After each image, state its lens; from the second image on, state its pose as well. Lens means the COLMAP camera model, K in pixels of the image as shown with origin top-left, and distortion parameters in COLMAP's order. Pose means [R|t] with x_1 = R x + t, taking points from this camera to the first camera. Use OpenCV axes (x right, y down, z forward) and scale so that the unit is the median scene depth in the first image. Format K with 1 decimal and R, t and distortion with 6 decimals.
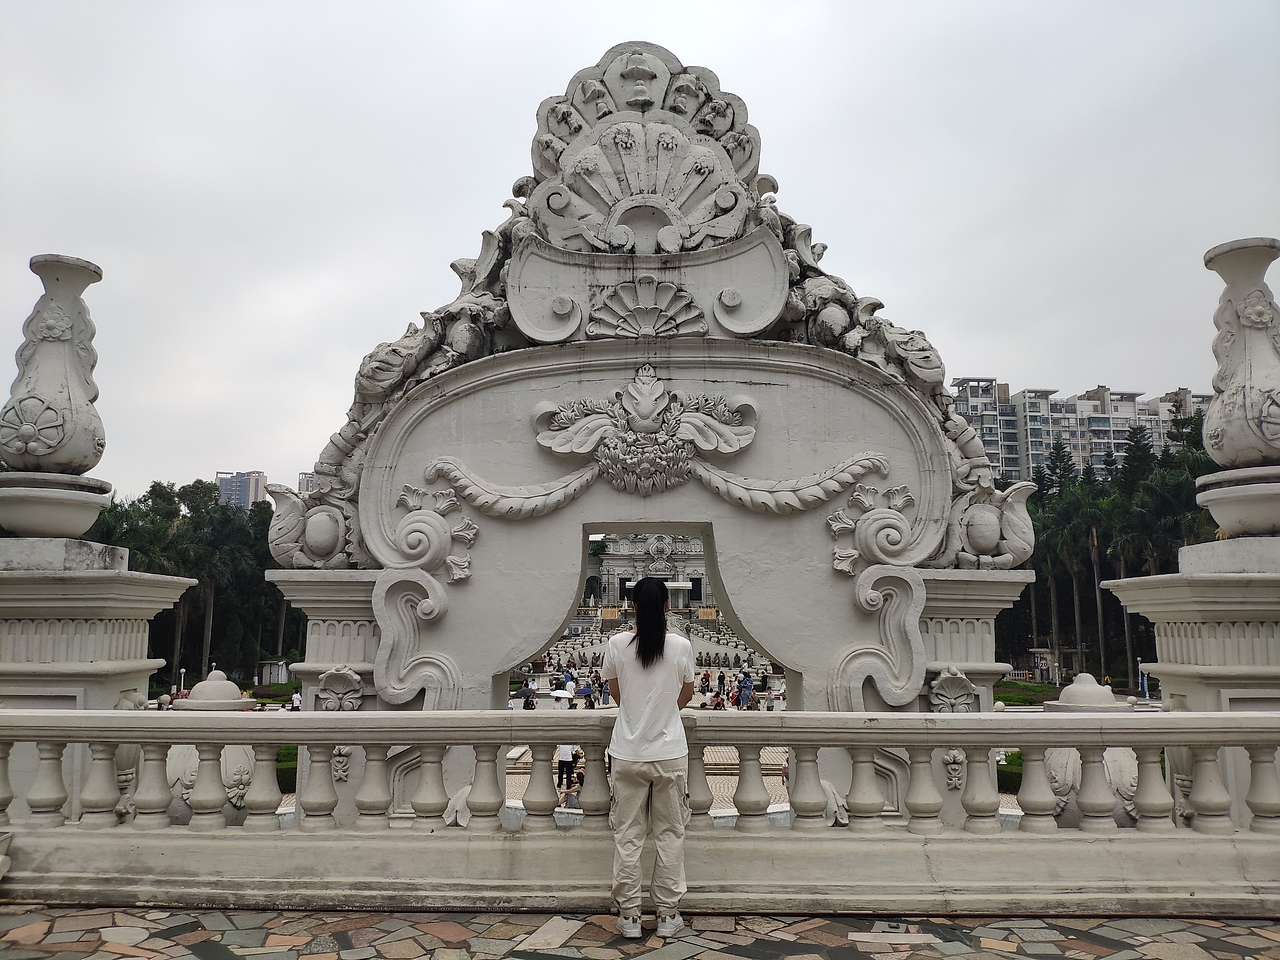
lens RADIAL K [[983.4, 0, 647.0], [0, 983.4, 486.1], [0, 0, 1]] dist [0.106653, -0.225158]
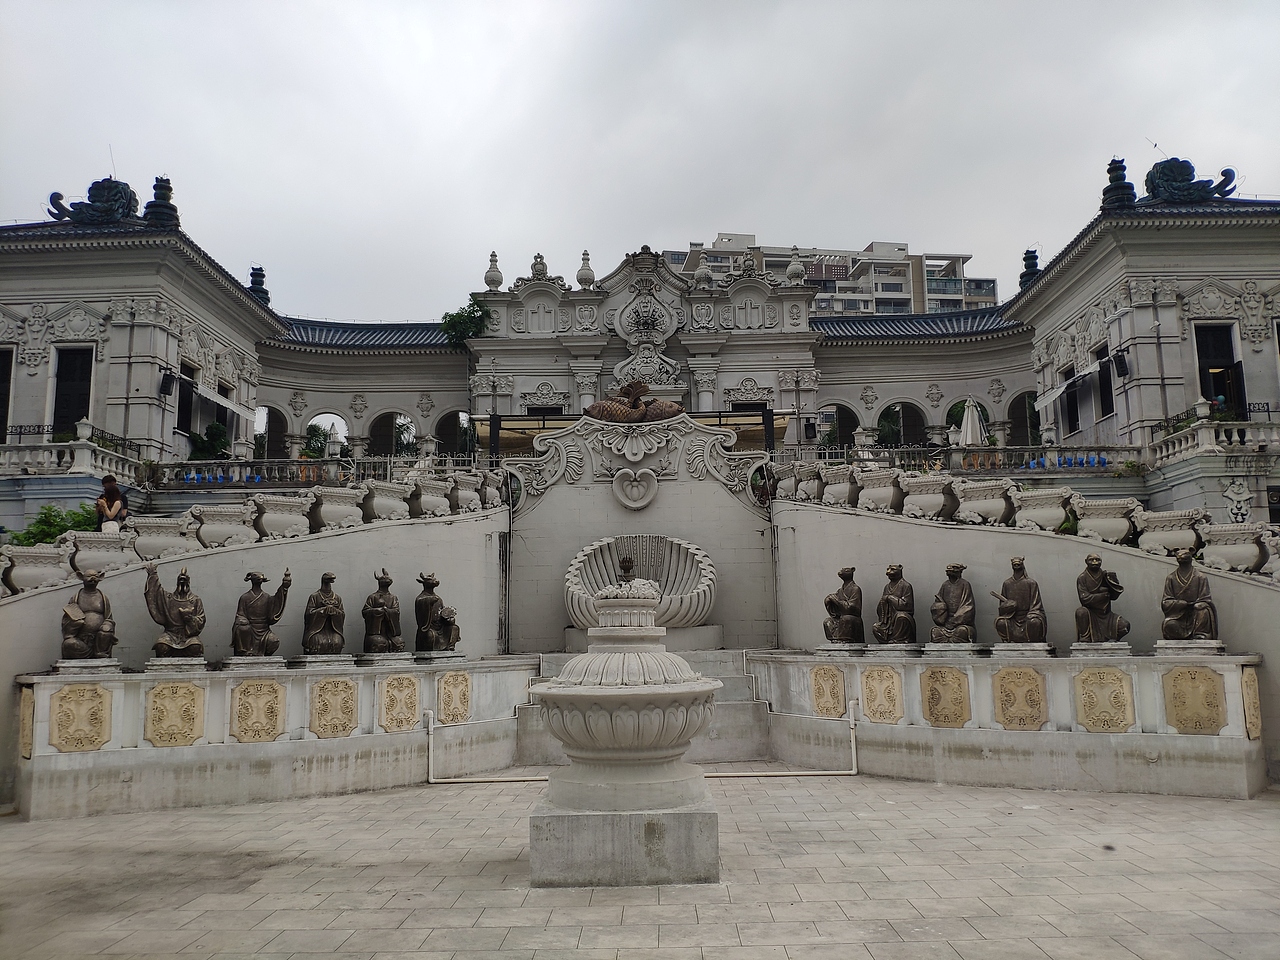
lens RADIAL K [[983.4, 0, 647.0], [0, 983.4, 486.1], [0, 0, 1]] dist [0.106653, -0.225158]
pose [[0.999819, -0.018983, -0.001272, 0.013319], [0.018972, 0.999792, -0.007540, 0.124395], [0.001415, 0.007515, 0.999971, 0.659140]]
